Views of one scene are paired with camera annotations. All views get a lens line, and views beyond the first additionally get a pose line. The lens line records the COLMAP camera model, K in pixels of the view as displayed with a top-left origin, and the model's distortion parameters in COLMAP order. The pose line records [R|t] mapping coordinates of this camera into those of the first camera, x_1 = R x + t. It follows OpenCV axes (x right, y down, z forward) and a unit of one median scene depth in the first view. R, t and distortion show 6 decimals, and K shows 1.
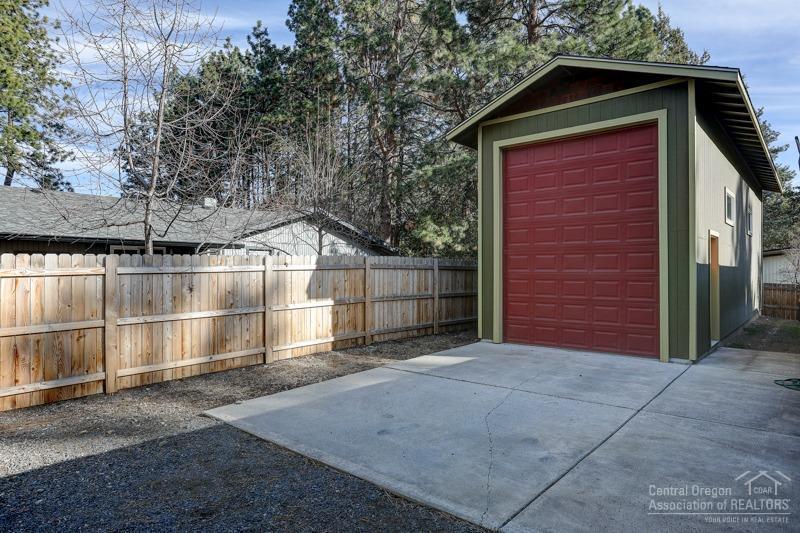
lens RADIAL K [[517.6, 0, 401.8], [0, 517.6, 268.3], [0, 0, 1]] dist [-0.059972, 0.080897]
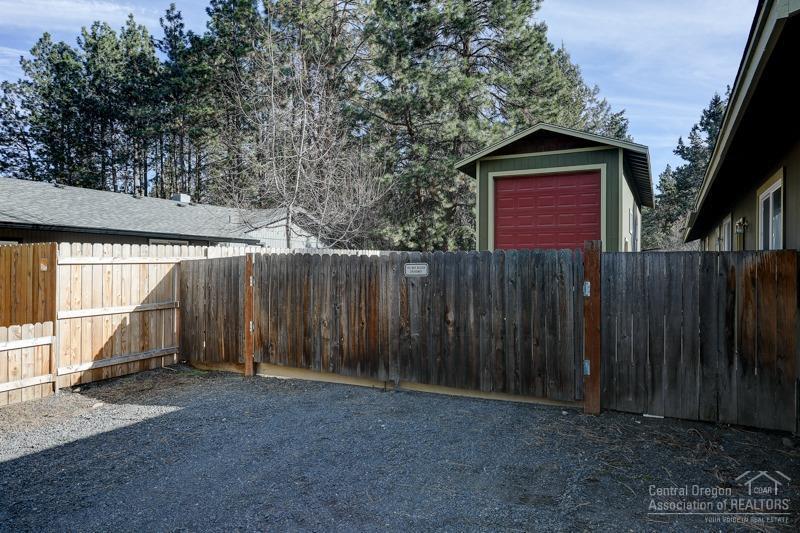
lens RADIAL K [[507.1, 0, 416.7], [0, 507.1, 267.4], [0, 0, 1]] dist [0.001453, -0.000596]
pose [[0.976900, 0.010389, 0.213444, -0.214348], [-0.011848, 0.999914, 0.005561, 0.010081], [-0.213368, -0.007962, 0.976940, -0.234916]]
